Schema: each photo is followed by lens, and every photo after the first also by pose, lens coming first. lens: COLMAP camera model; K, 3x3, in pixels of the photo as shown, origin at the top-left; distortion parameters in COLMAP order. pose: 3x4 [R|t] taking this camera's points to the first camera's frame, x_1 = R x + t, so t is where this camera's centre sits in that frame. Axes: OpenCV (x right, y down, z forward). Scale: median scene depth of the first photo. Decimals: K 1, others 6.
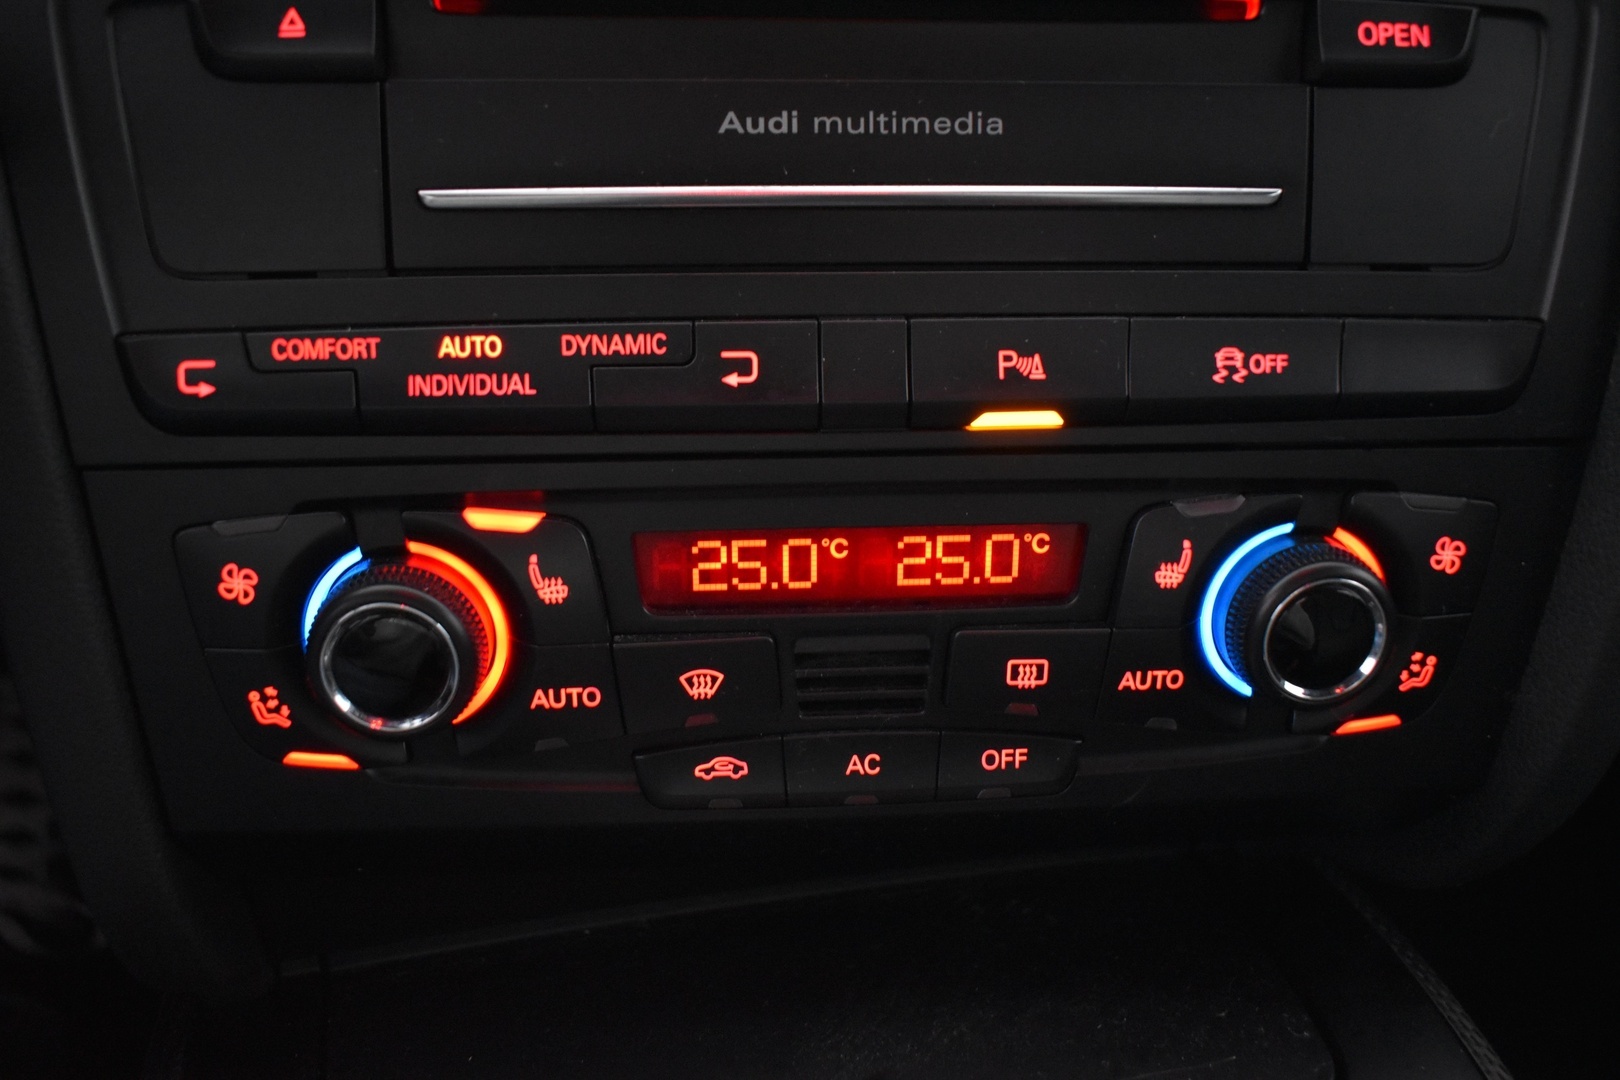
lens RADIAL K [[1372.9, 0, 810.0], [0, 1372.9, 540.0], [0, 0, 1]] dist [-0.093170, -0.000289]
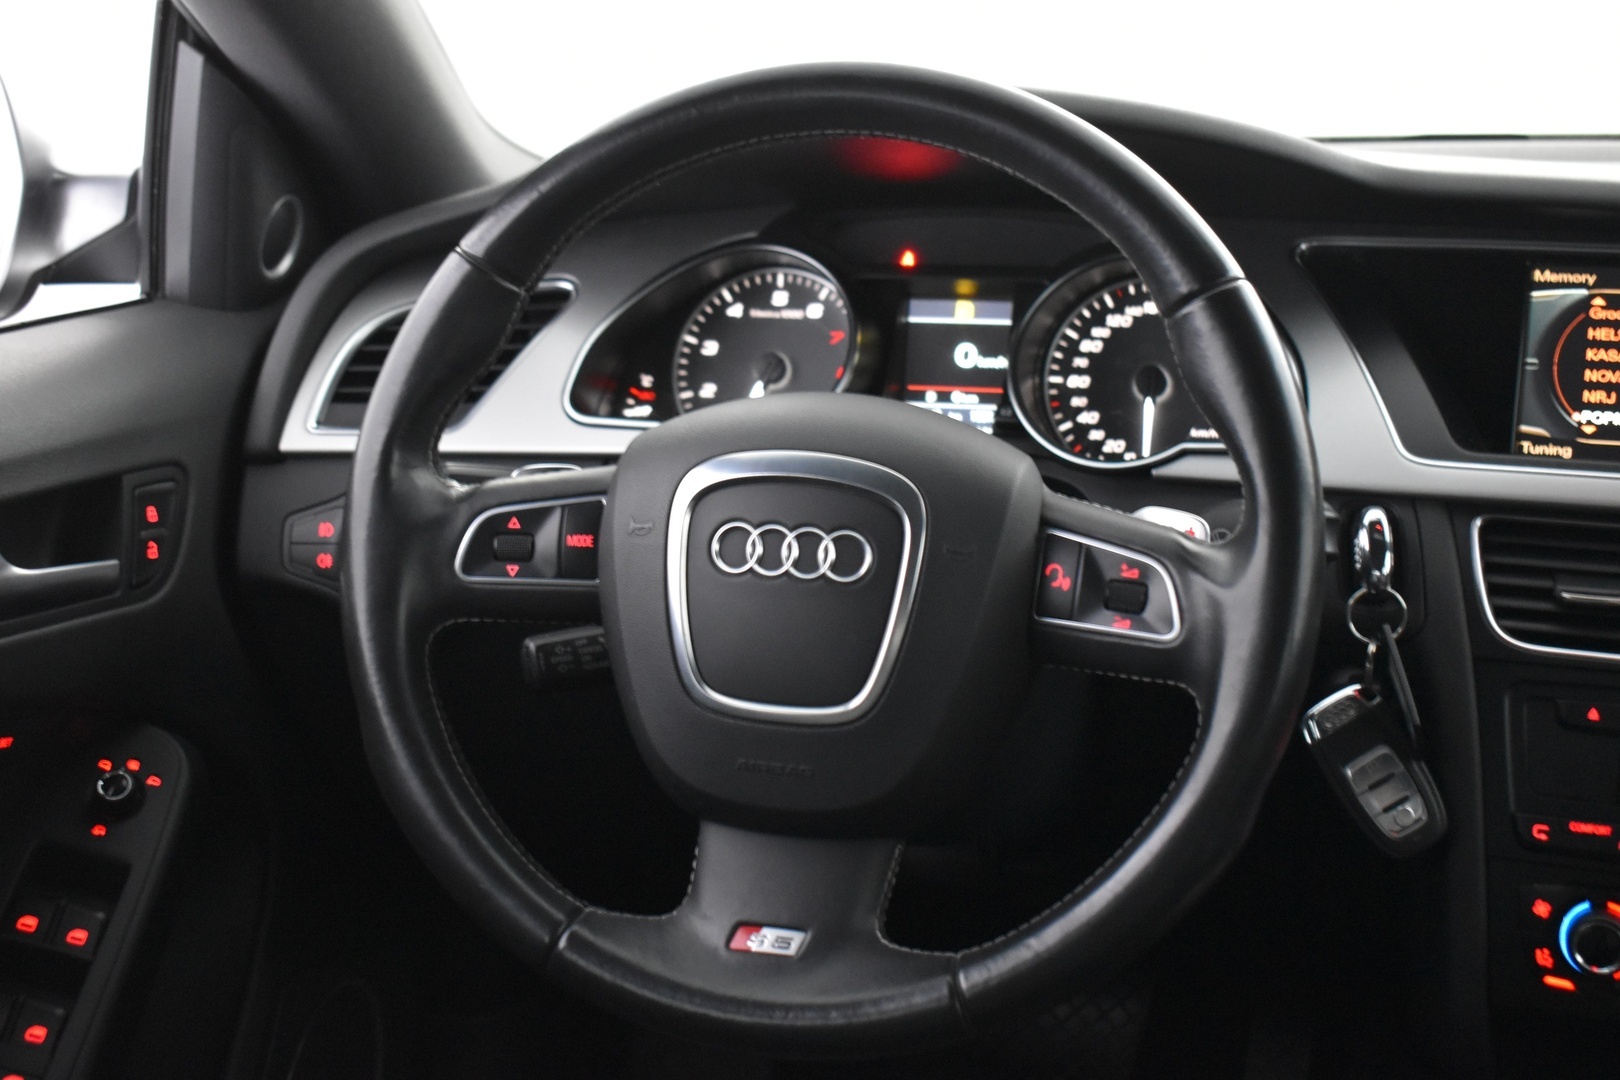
lens RADIAL K [[2206.2, 0, 810.0], [0, 2206.2, 540.0], [0, 0, 1]] dist [-0.068988, 0.007483]
pose [[0.880728, 0.087179, -0.465530, 0.253674], [-0.171445, 0.974938, -0.141780, 0.181798], [0.441503, 0.204682, 0.873602, -3.567211]]
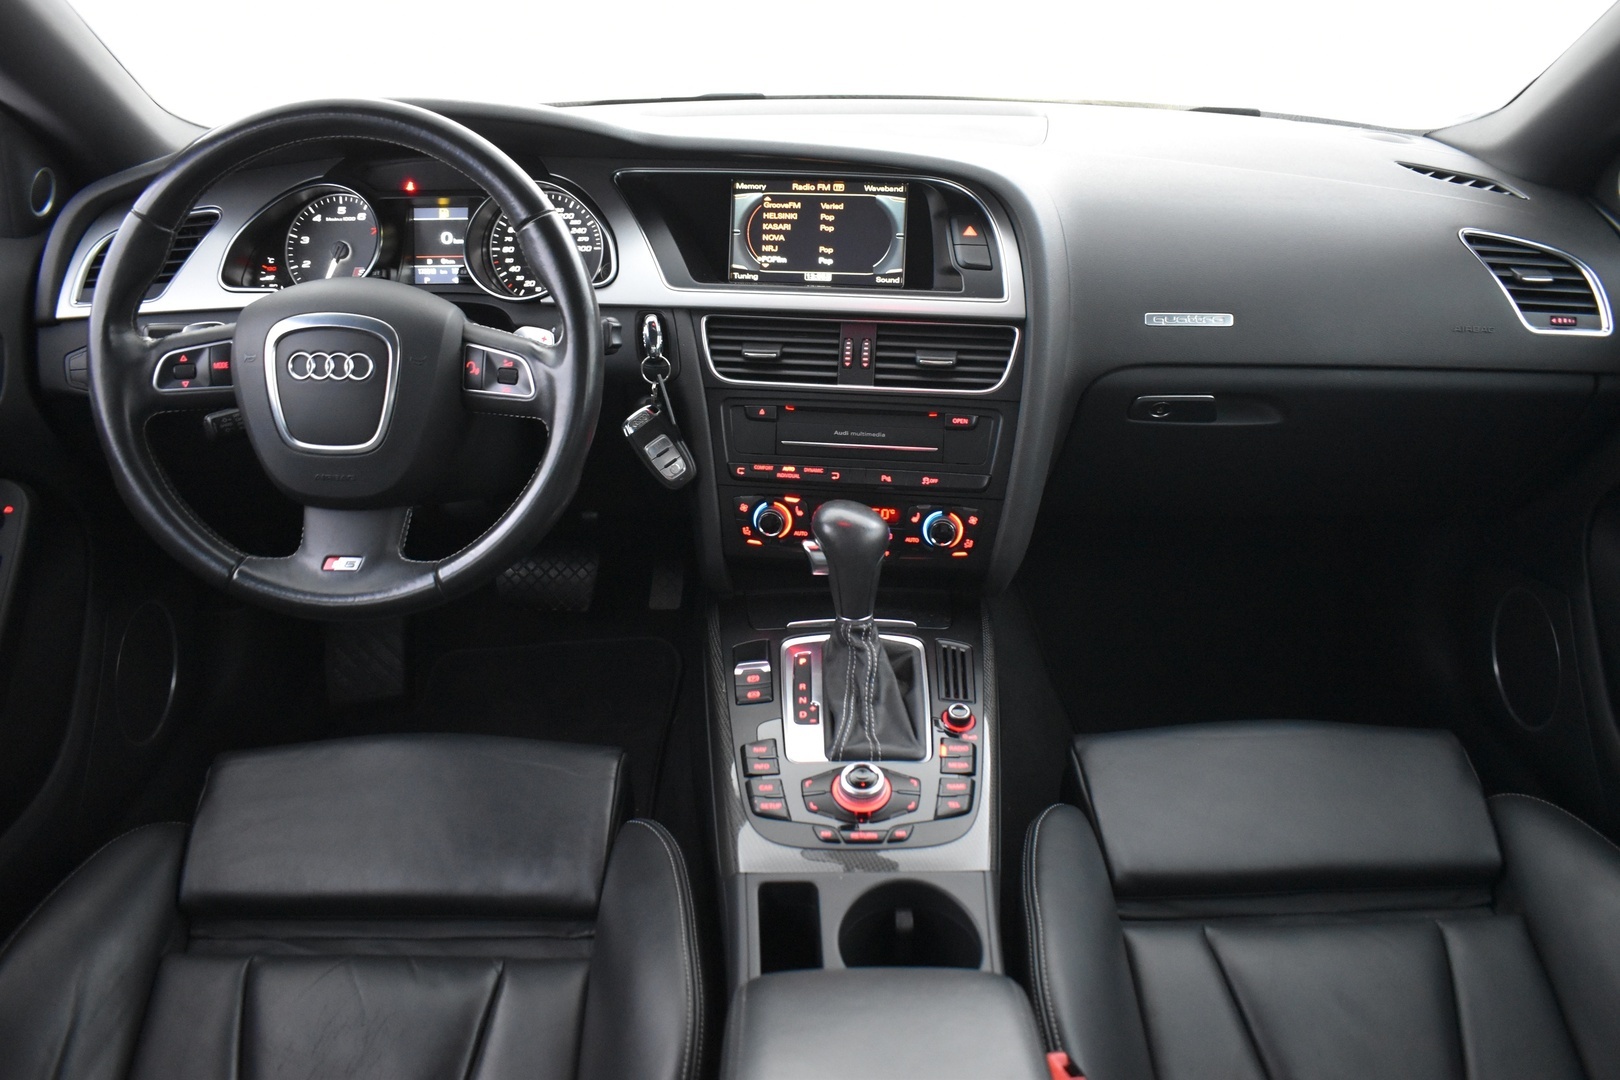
lens RADIAL K [[1250.2, 0, 810.0], [0, 1250.2, 540.0], [0, 0, 1]] dist [-0.089862, 0.000553]
pose [[0.977912, 0.079120, -0.193464, 0.839120], [-0.077195, 0.996863, 0.017479, 0.054048], [0.194240, -0.002159, 0.980952, -3.952340]]
